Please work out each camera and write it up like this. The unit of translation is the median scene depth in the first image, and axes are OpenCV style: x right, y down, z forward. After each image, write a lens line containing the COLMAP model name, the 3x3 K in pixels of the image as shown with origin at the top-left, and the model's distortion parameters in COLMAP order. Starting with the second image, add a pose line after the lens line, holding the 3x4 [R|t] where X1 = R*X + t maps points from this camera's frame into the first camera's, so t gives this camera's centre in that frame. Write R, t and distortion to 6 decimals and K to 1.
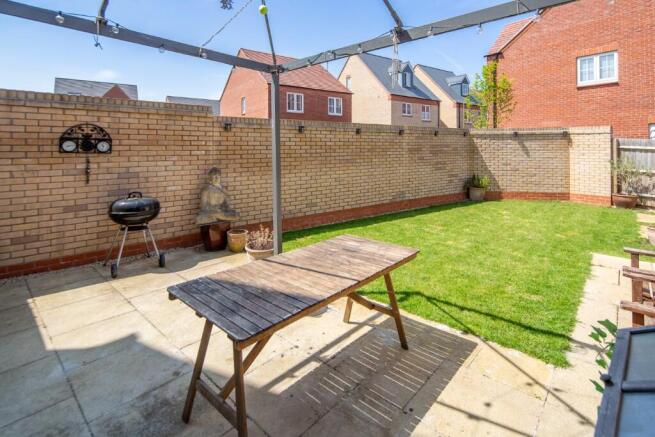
lens RADIAL K [[624.4, 0, 326.0], [0, 624.4, 215.9], [0, 0, 1]] dist [0.037423, 0.000000]
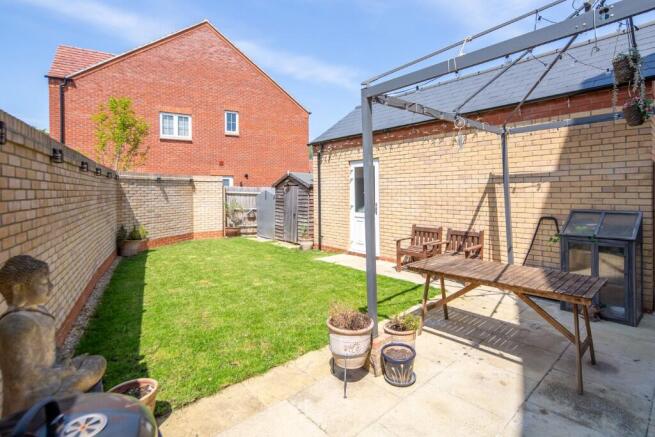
lens RADIAL K [[624.4, 0, 326.4], [0, 624.4, 220.2], [0, 0, 1]] dist [0.037423, 0.000000]
pose [[-0.502669, -0.030699, 0.863934, -0.720827], [0.112409, 0.988563, 0.100531, -0.147715], [-0.857140, 0.147648, -0.493469, 1.367833]]
